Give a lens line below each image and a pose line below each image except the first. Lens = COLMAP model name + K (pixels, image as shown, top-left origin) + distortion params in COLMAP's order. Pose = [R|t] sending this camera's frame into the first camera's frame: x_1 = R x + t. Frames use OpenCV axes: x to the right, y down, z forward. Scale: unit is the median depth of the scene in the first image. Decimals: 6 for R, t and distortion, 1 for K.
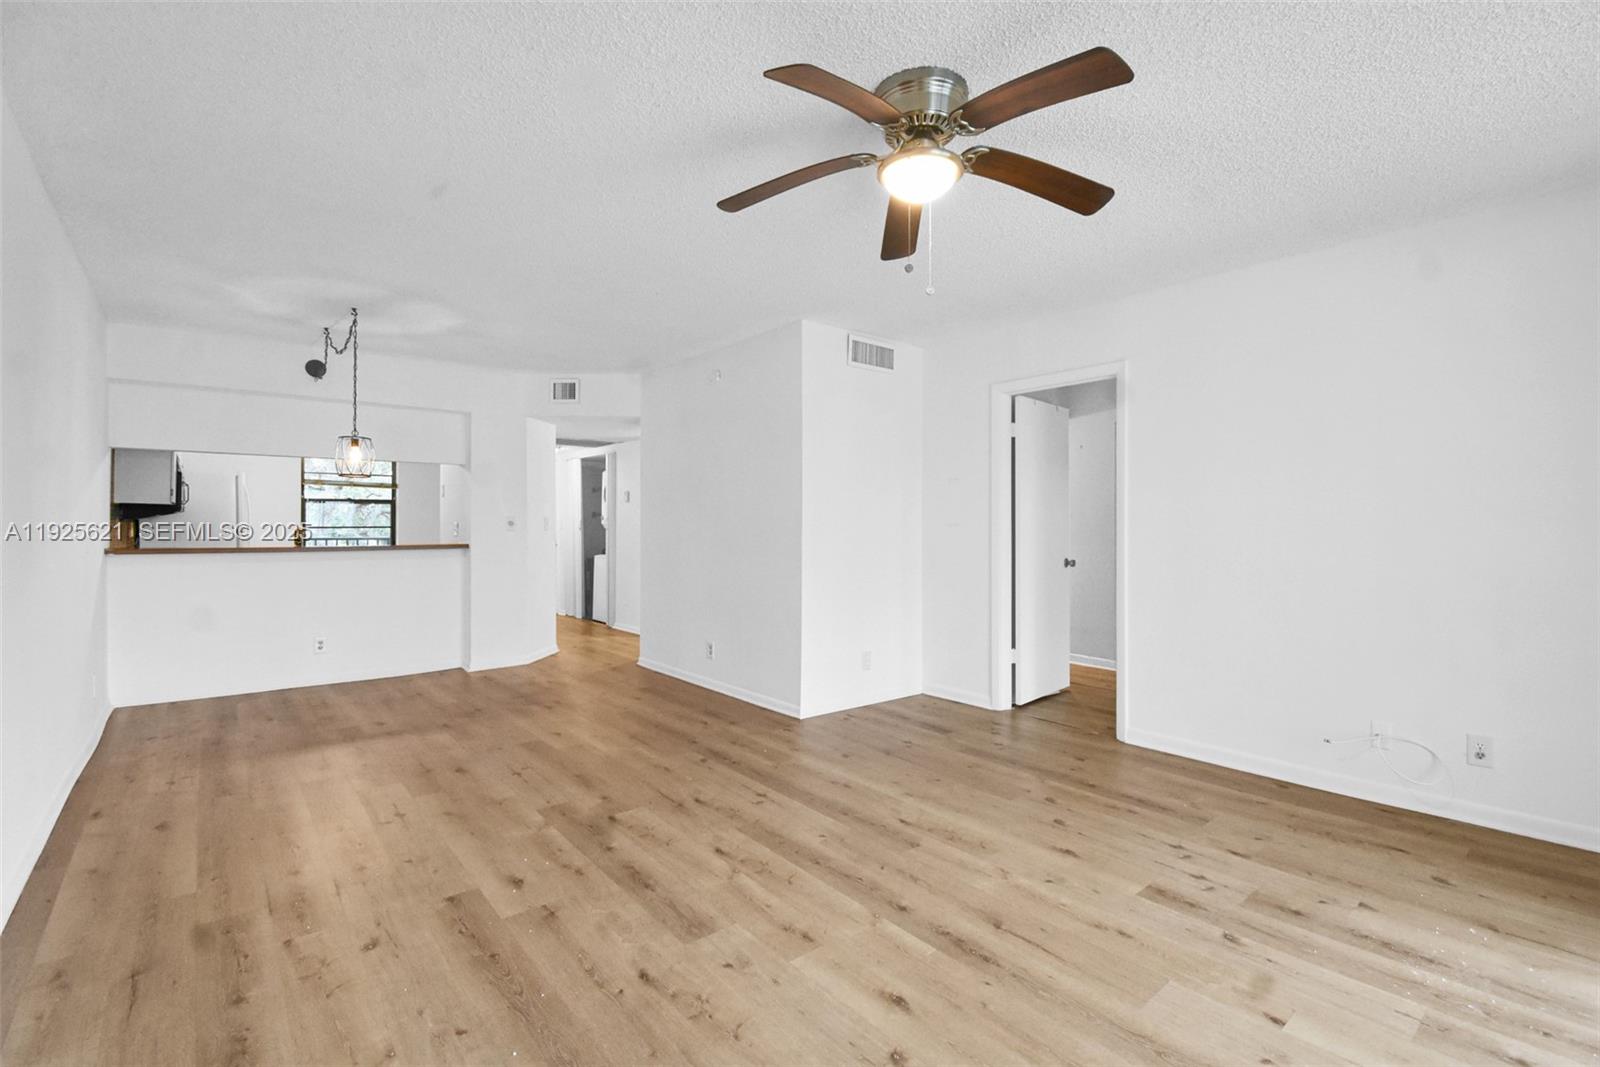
lens RADIAL K [[714.6, 0, 809.9], [0, 714.6, 537.6], [0, 0, 1]] dist [0.018512, -0.024466]
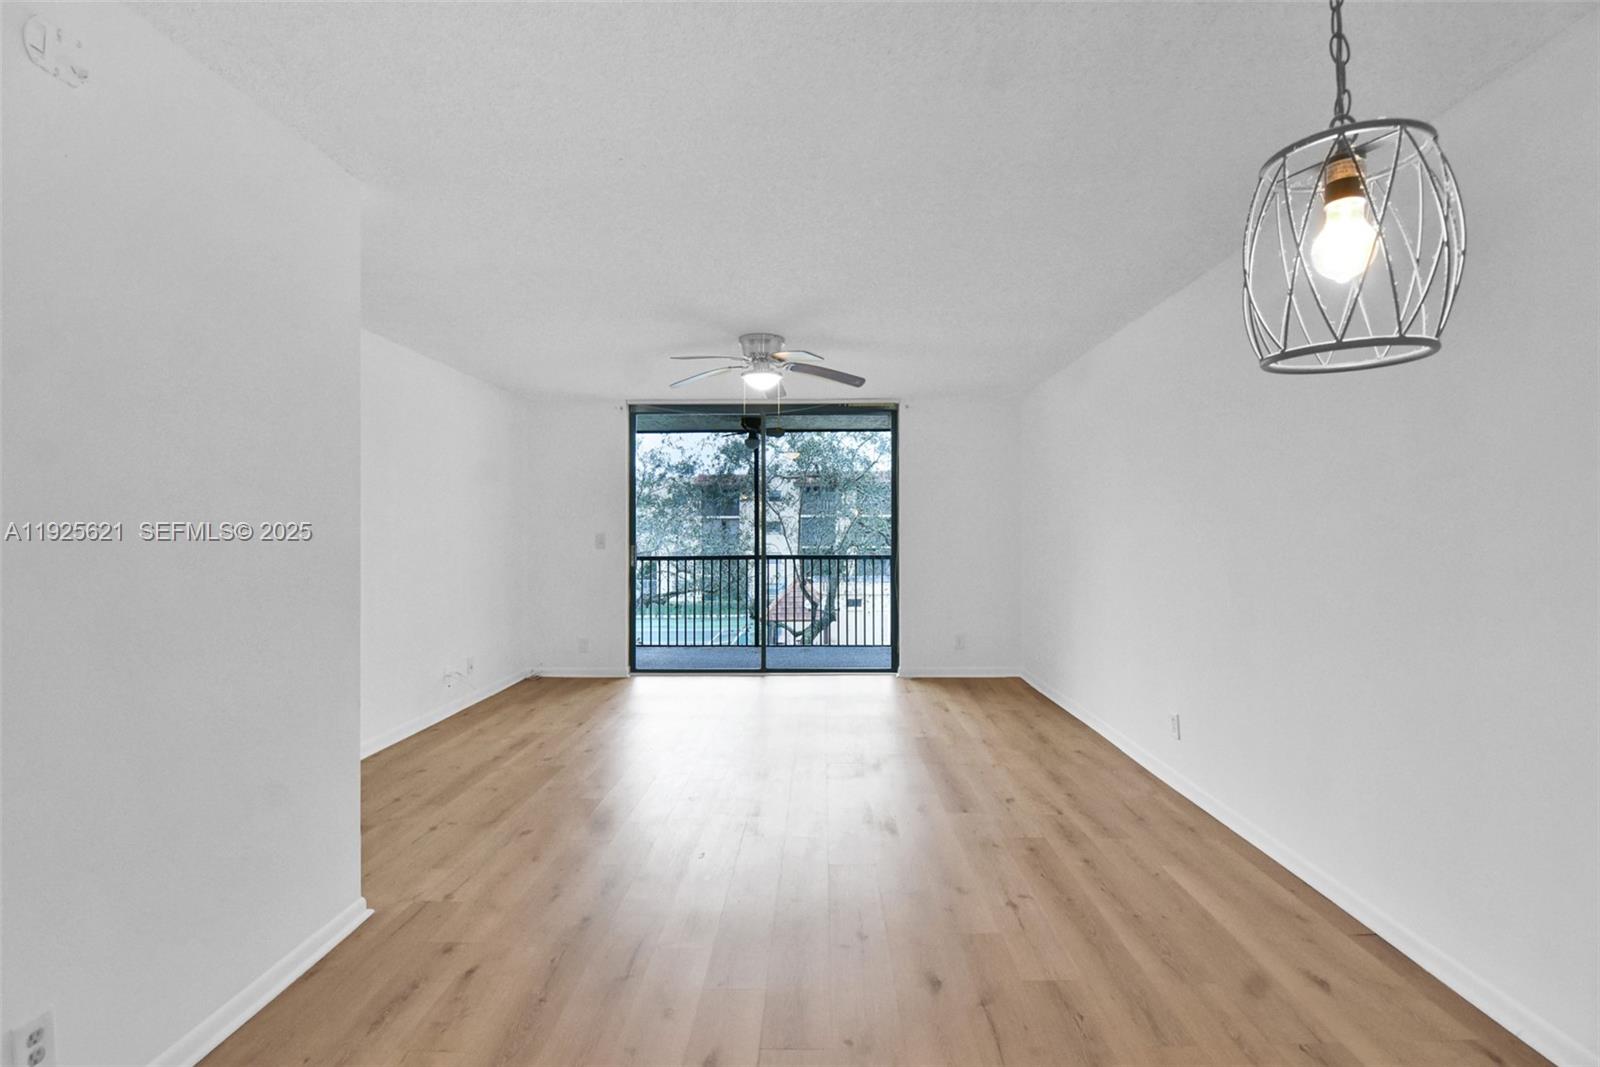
lens RADIAL K [[714.6, 0, 809.9], [0, 714.6, 537.6], [0, 0, 1]] dist [0.018512, -0.024466]
pose [[-0.769964, -0.001417, 0.638086, -0.854450], [0.003935, 0.999968, 0.006970, -0.045315], [-0.638075, 0.007877, -0.769934, 1.671082]]
